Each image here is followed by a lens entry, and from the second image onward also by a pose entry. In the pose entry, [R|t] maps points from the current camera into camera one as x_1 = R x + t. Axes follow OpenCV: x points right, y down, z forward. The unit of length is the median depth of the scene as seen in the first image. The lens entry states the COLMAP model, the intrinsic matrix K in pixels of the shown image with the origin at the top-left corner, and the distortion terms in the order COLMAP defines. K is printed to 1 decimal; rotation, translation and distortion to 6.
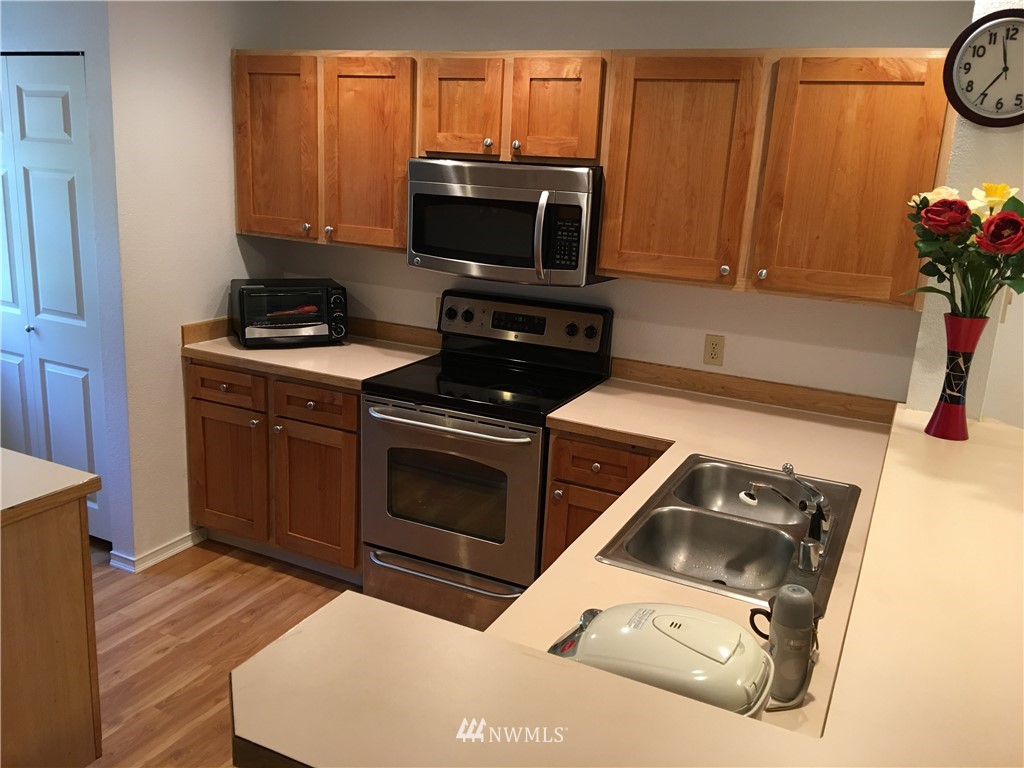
lens RADIAL K [[867.7, 0, 512.9], [0, 867.7, 378.9], [0, 0, 1]] dist [0.000300, -0.013018]
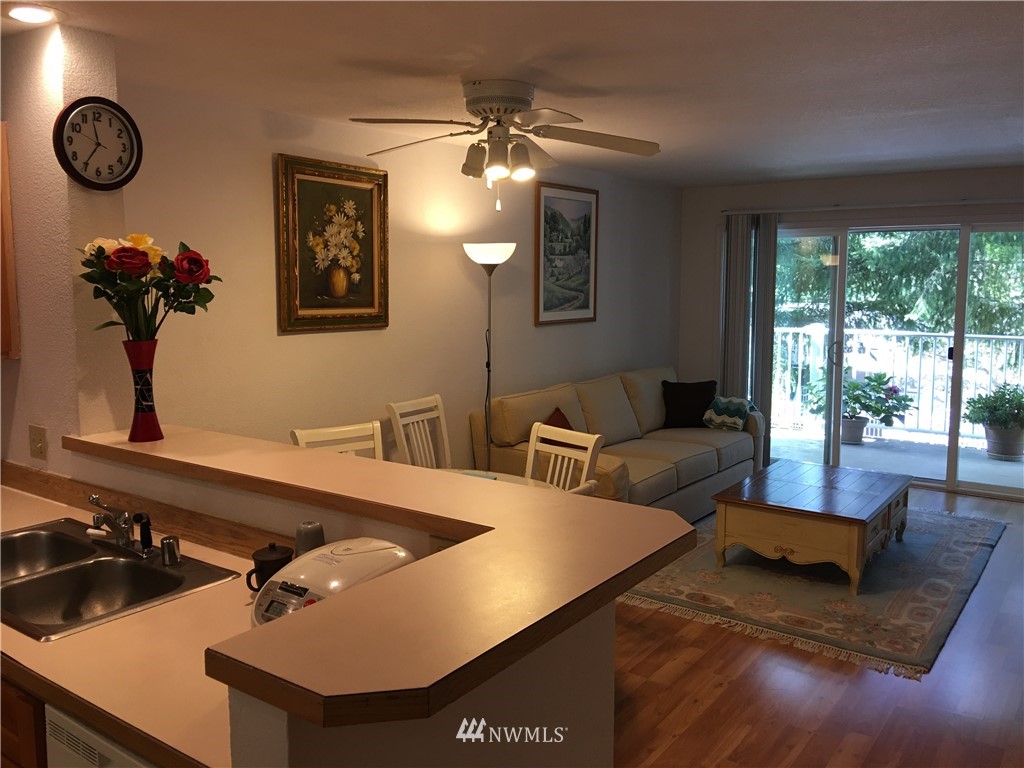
lens RADIAL K [[867.7, 0, 511.7], [0, 867.7, 386.4], [0, 0, 1]] dist [0.000300, -0.013018]
pose [[0.172483, -0.182773, 0.967907, -0.588349], [0.256765, 0.957005, 0.134958, -0.040532], [-0.950958, 0.225247, 0.211997, 0.246744]]
